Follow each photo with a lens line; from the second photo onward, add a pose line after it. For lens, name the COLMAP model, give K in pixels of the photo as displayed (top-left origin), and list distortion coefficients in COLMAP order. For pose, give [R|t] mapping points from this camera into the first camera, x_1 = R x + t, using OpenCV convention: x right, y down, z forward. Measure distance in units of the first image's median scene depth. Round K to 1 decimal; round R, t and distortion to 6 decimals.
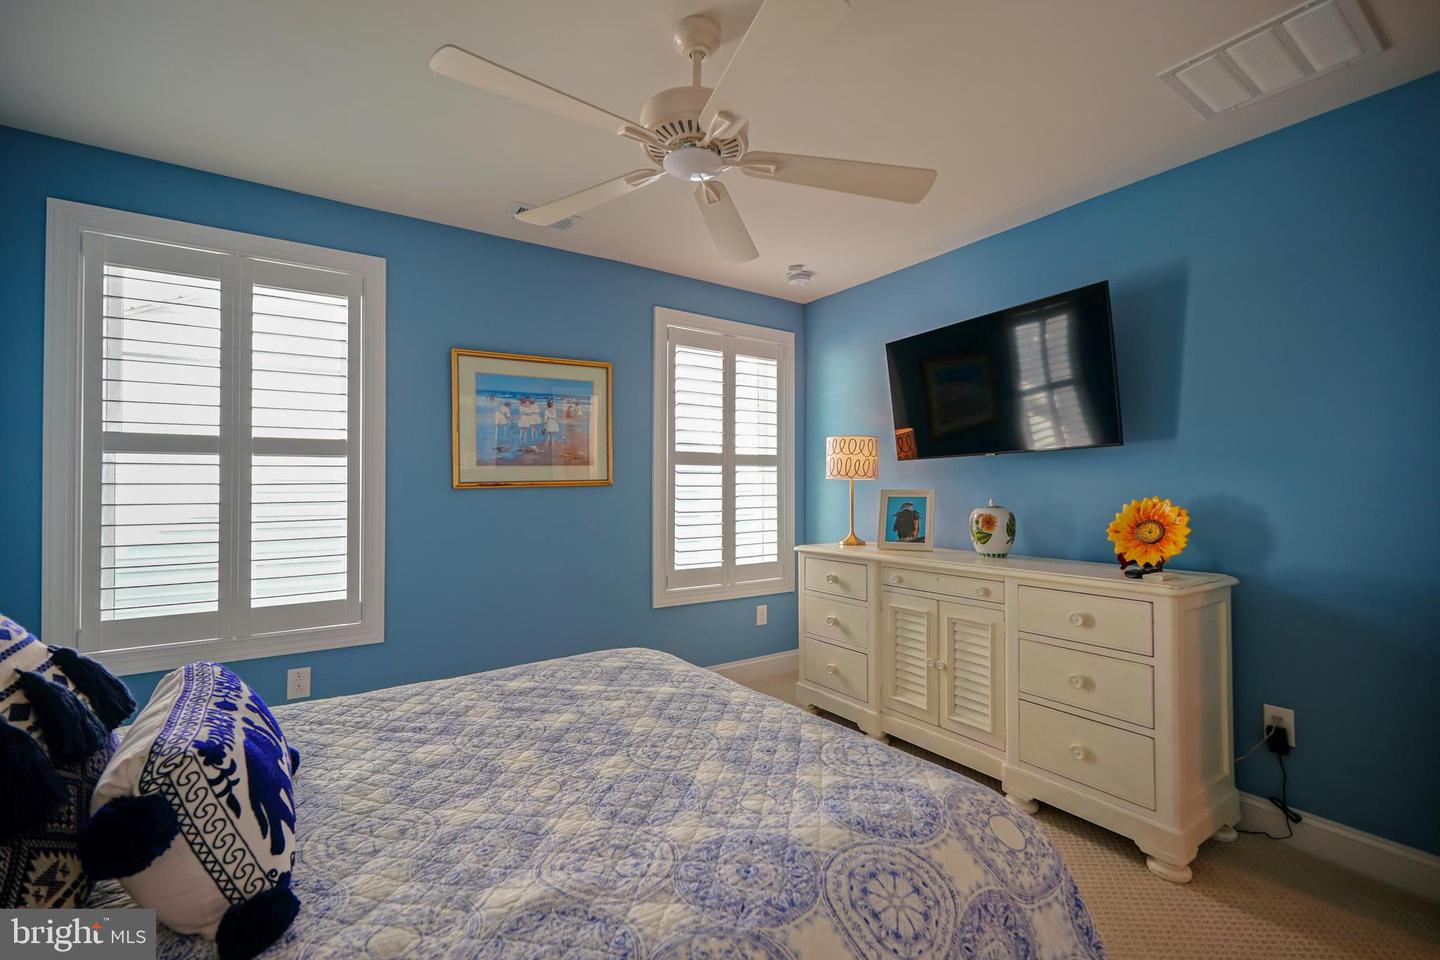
lens RADIAL K [[608.0, 0, 714.9], [0, 608.0, 477.0], [0, 0, 1]] dist [-0.009140, 0.003926]
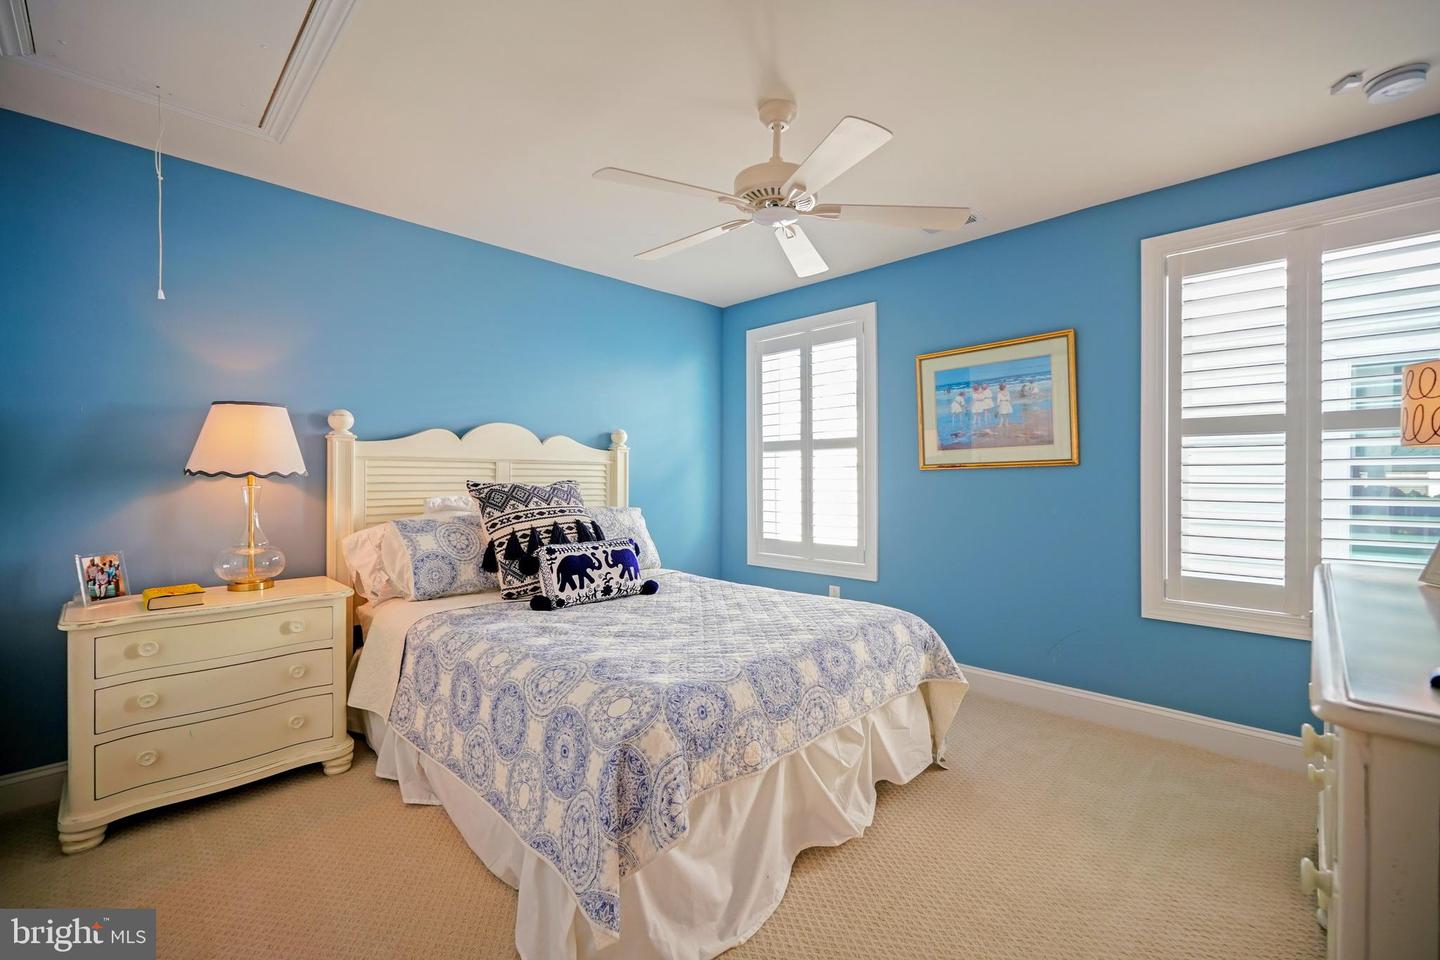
lens RADIAL K [[608.0, 0, 706.4], [0, 608.0, 478.4], [0, 0, 1]] dist [-0.009140, 0.003926]
pose [[0.190512, 0.008453, -0.981648, 0.668176], [0.020911, 0.999701, 0.012667, 0.011262], [0.981462, -0.022941, 0.190279, 0.325463]]
